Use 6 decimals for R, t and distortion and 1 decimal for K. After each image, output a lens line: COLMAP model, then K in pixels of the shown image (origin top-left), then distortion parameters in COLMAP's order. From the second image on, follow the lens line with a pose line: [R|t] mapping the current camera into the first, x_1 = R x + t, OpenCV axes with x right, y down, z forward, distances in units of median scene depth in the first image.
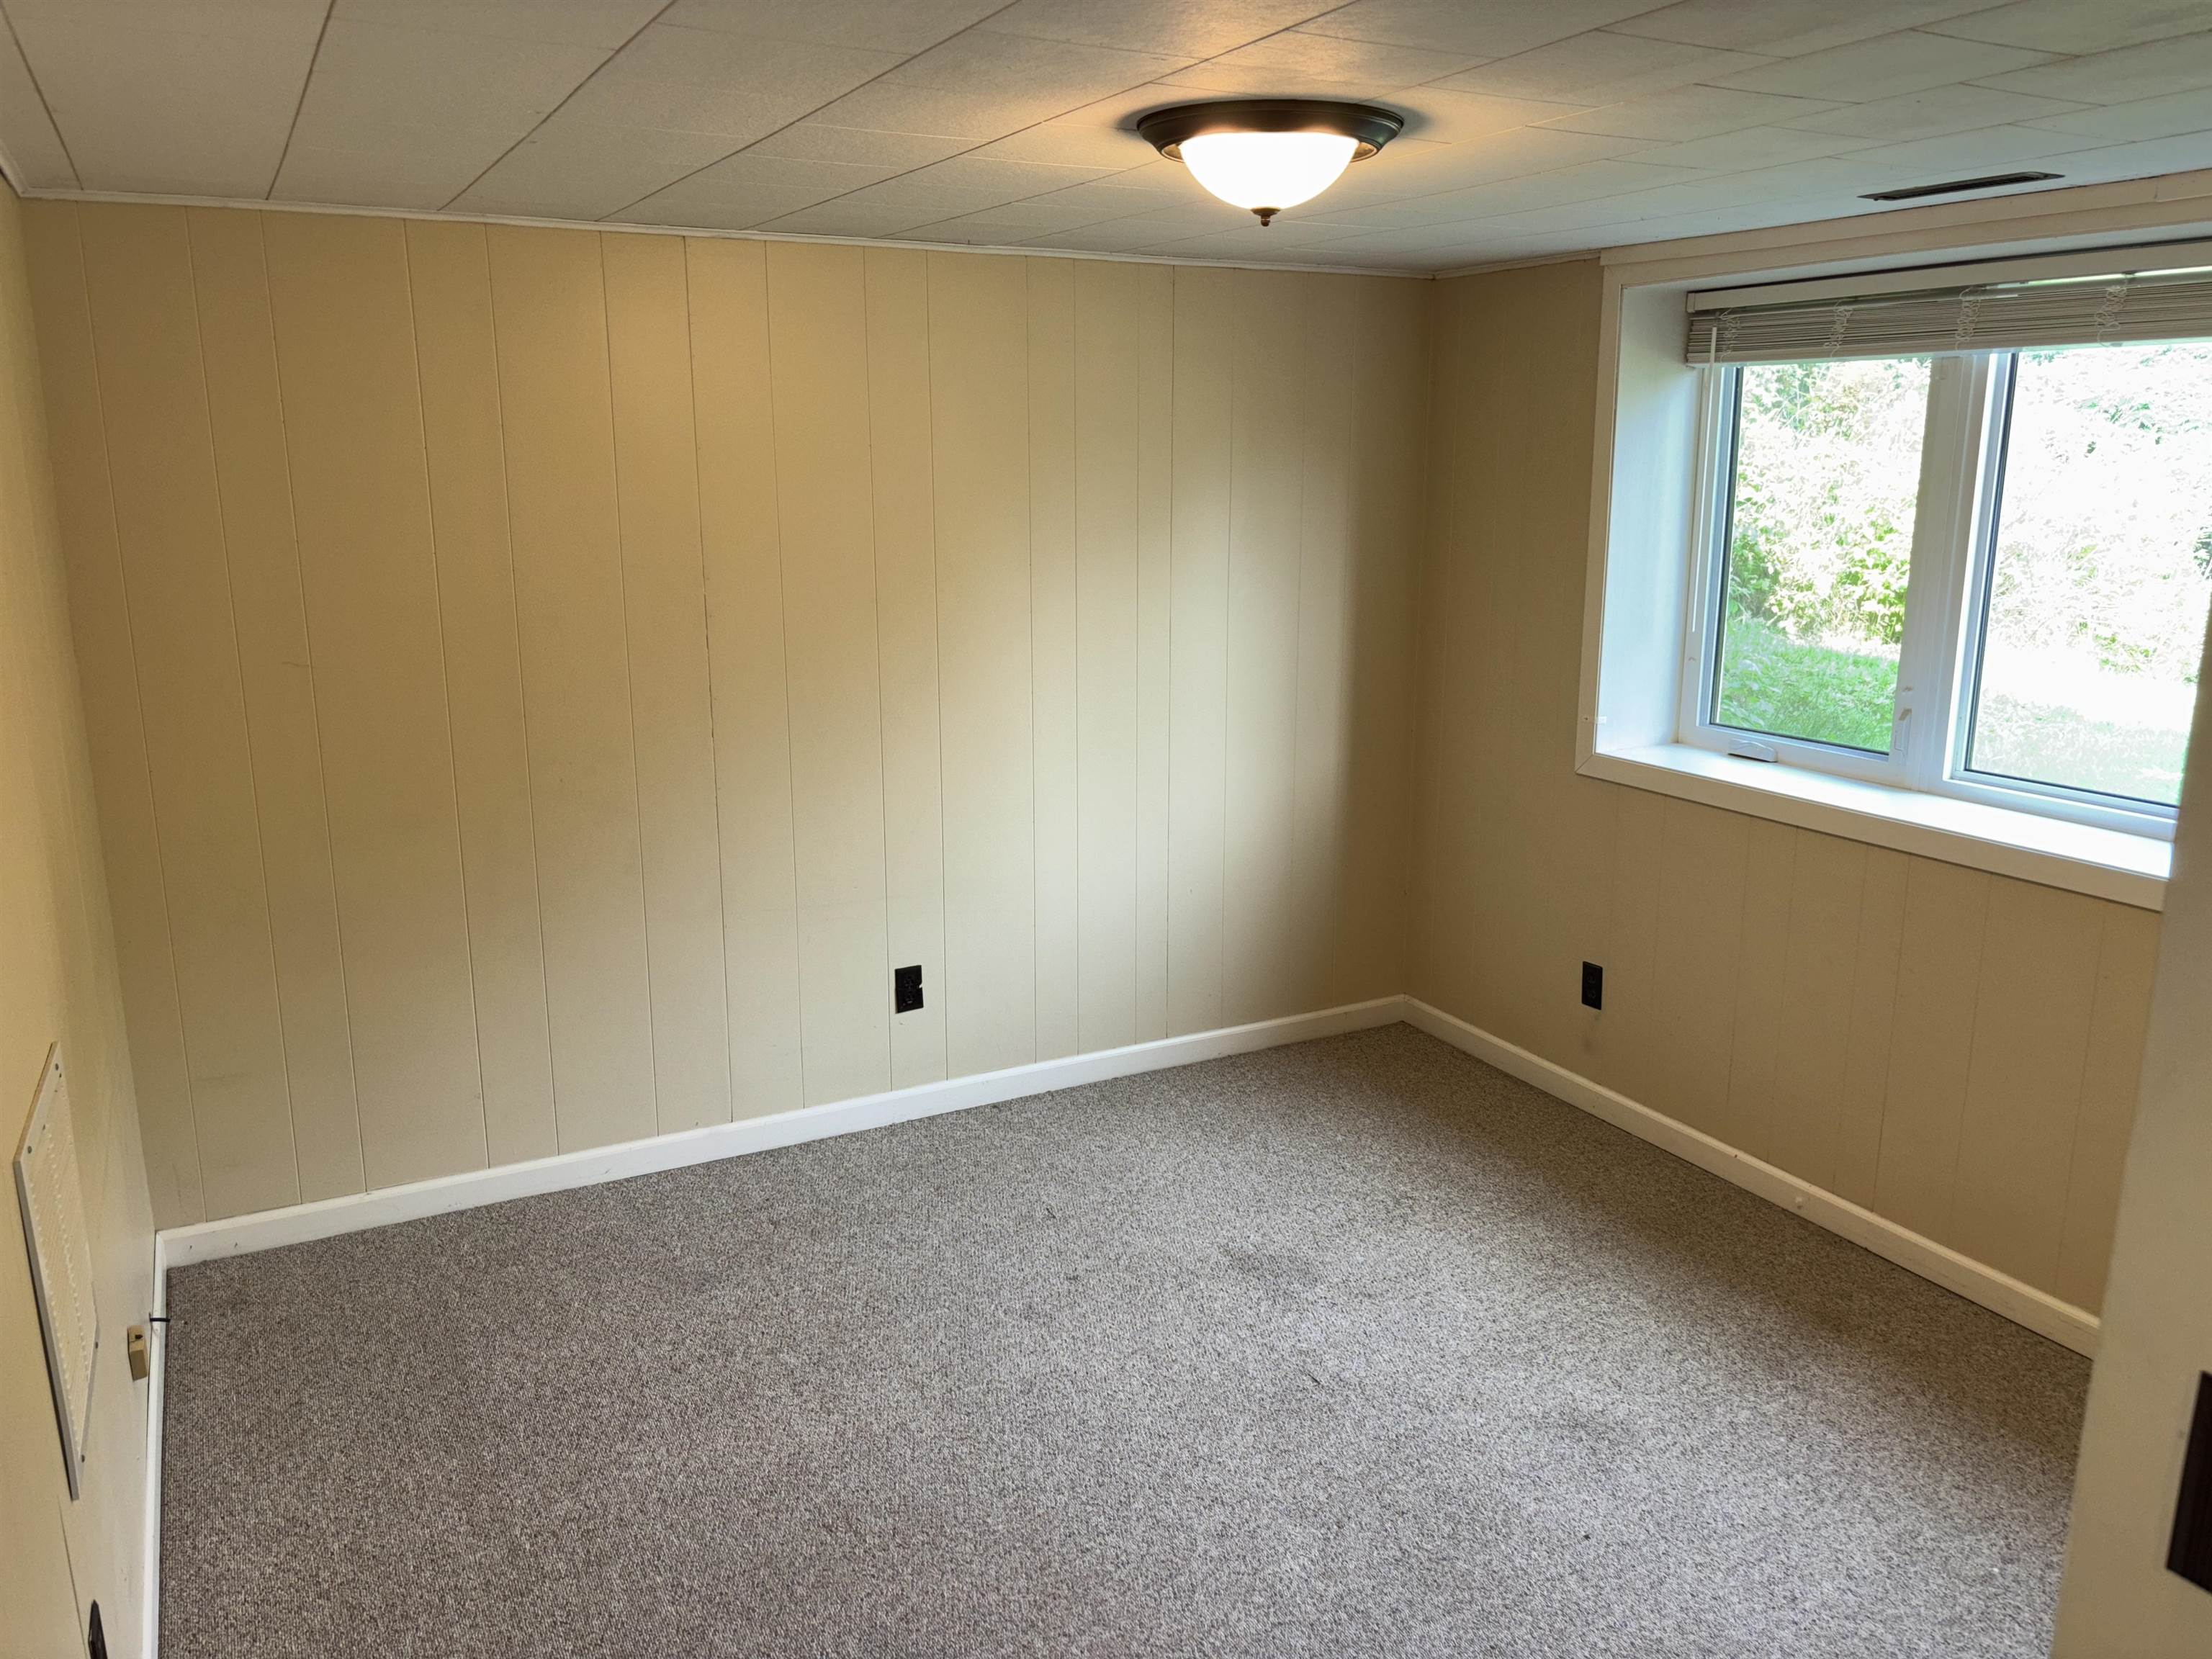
lens RADIAL K [[1671.4, 0, 1106.0], [0, 1671.4, 829.5], [0, 0, 1]] dist [0.018808, -0.026506]
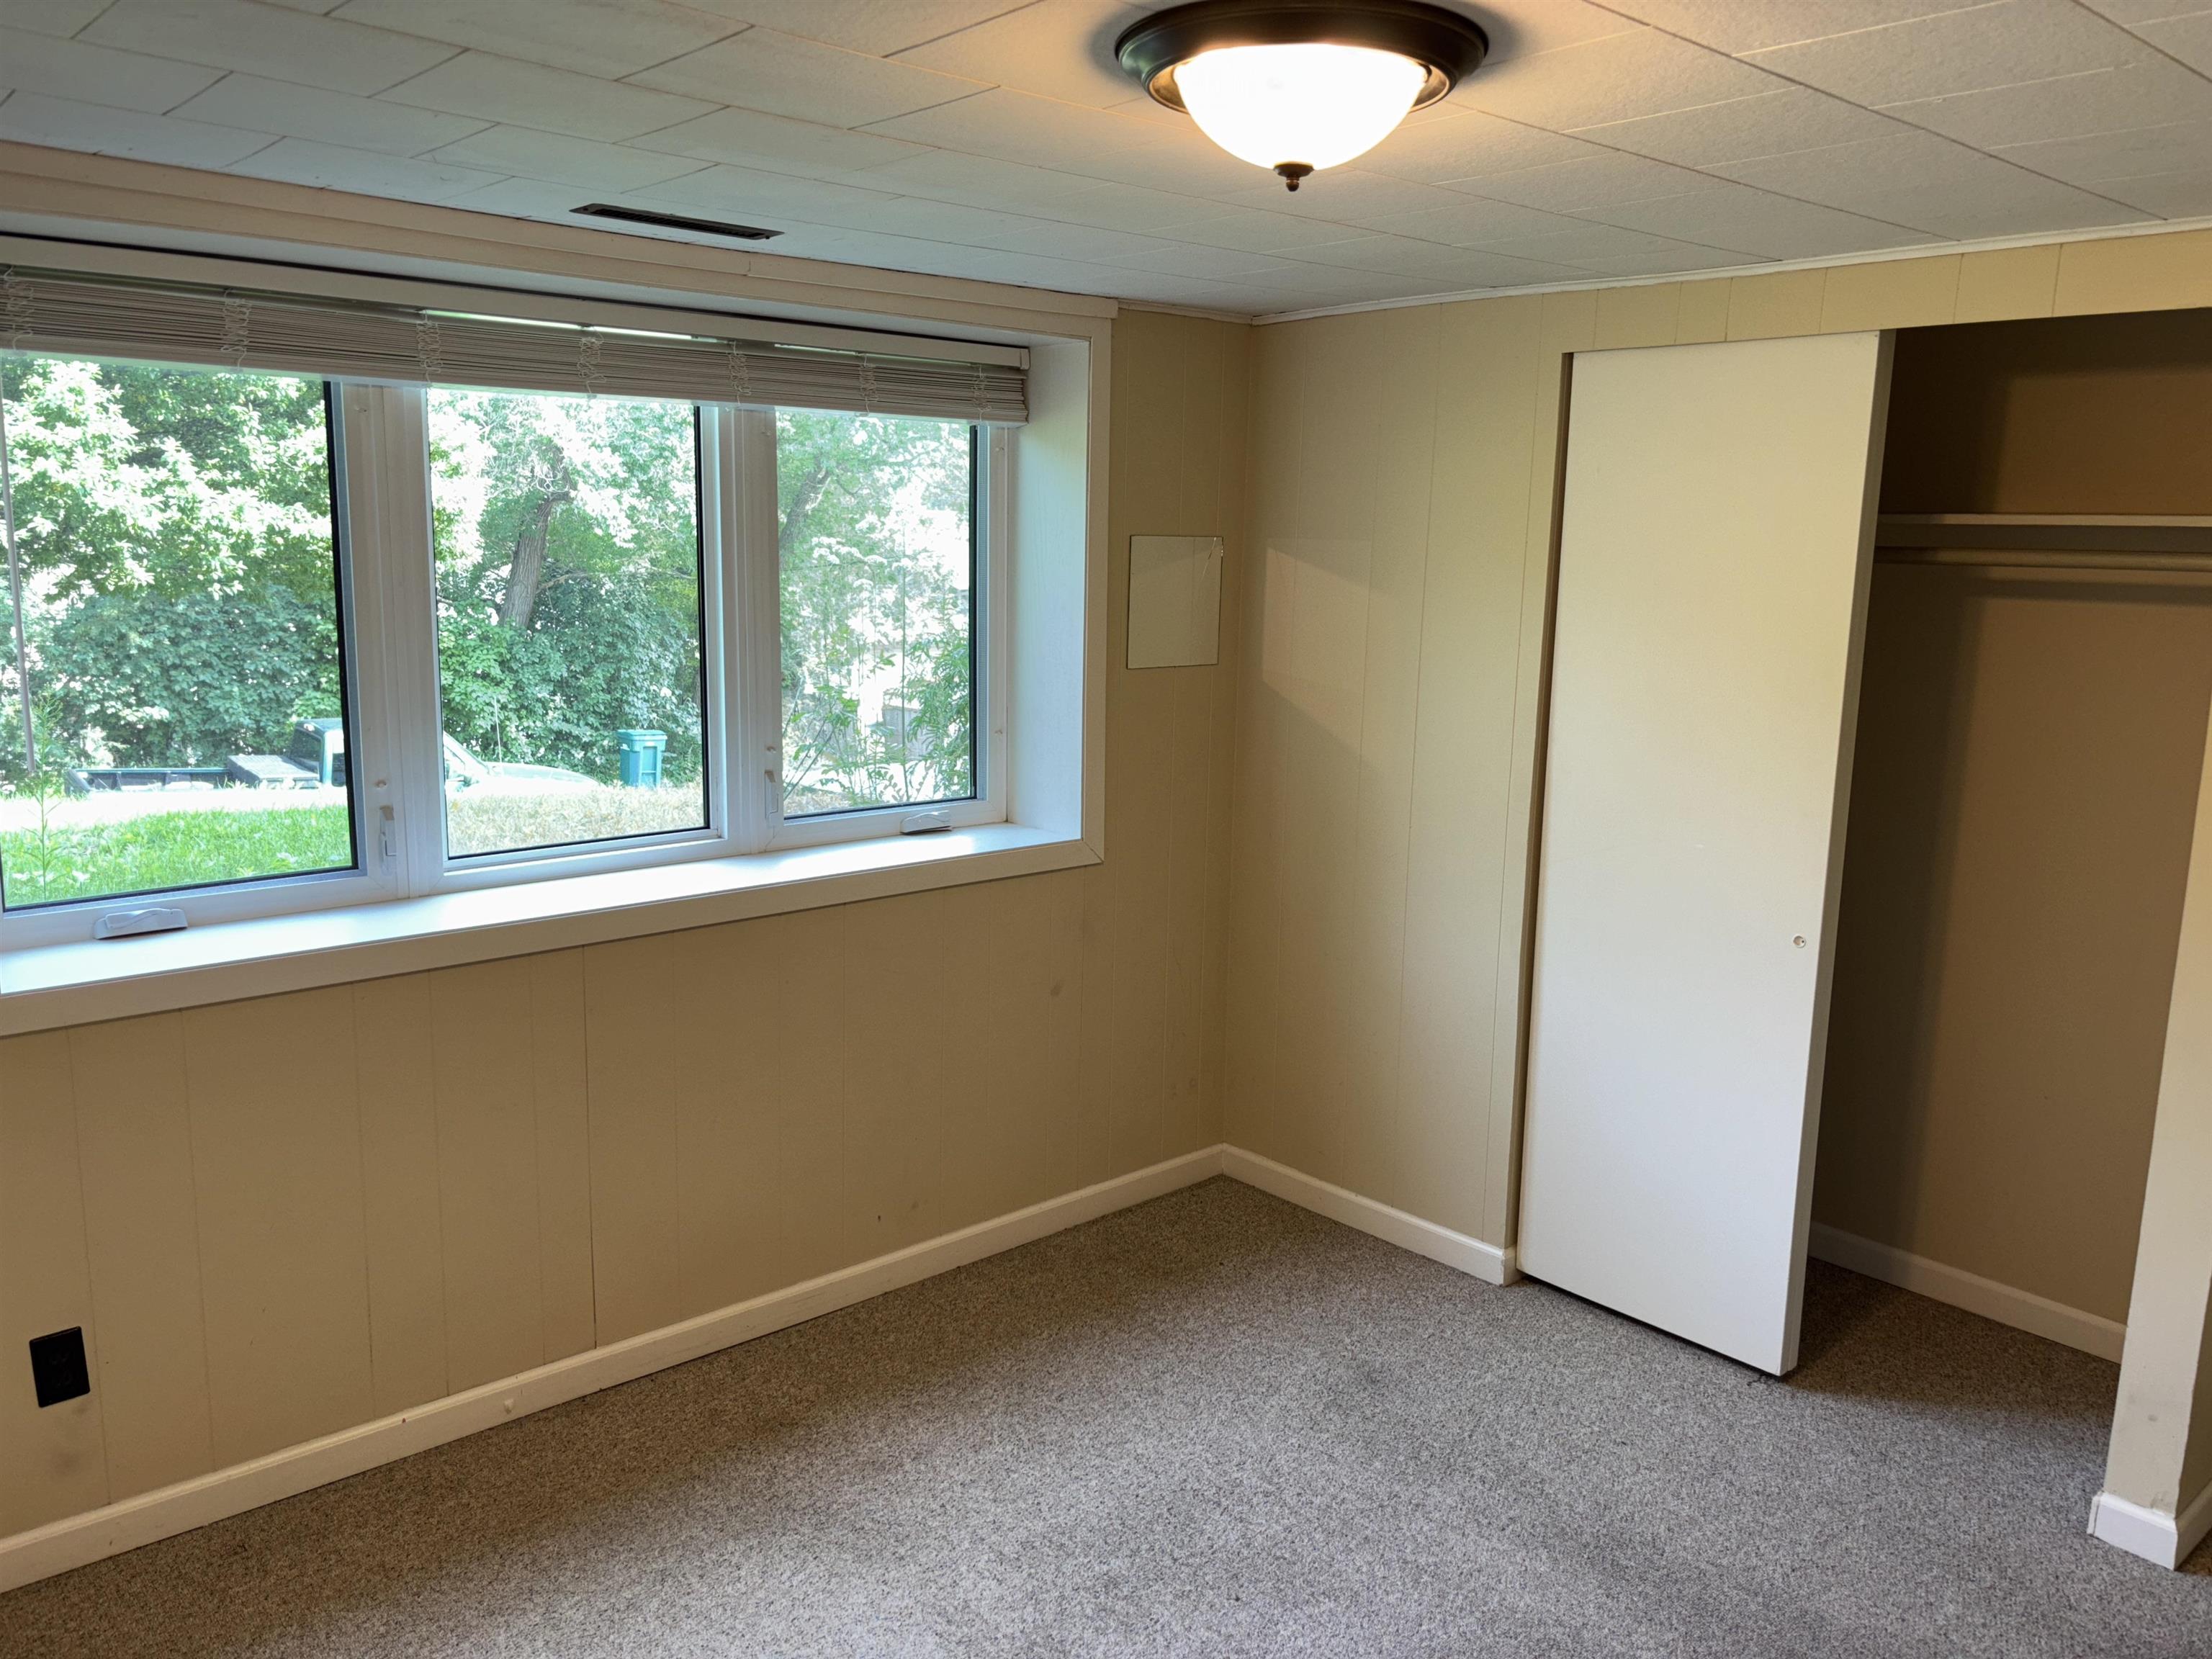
lens RADIAL K [[1671.4, 0, 1106.0], [0, 1671.4, 829.5], [0, 0, 1]] dist [0.018808, -0.026506]
pose [[-0.274552, -0.163463, 0.947576, -0.444894], [0.191124, 0.956506, 0.220380, -0.192660], [-0.942387, 0.241611, -0.231369, 0.941601]]
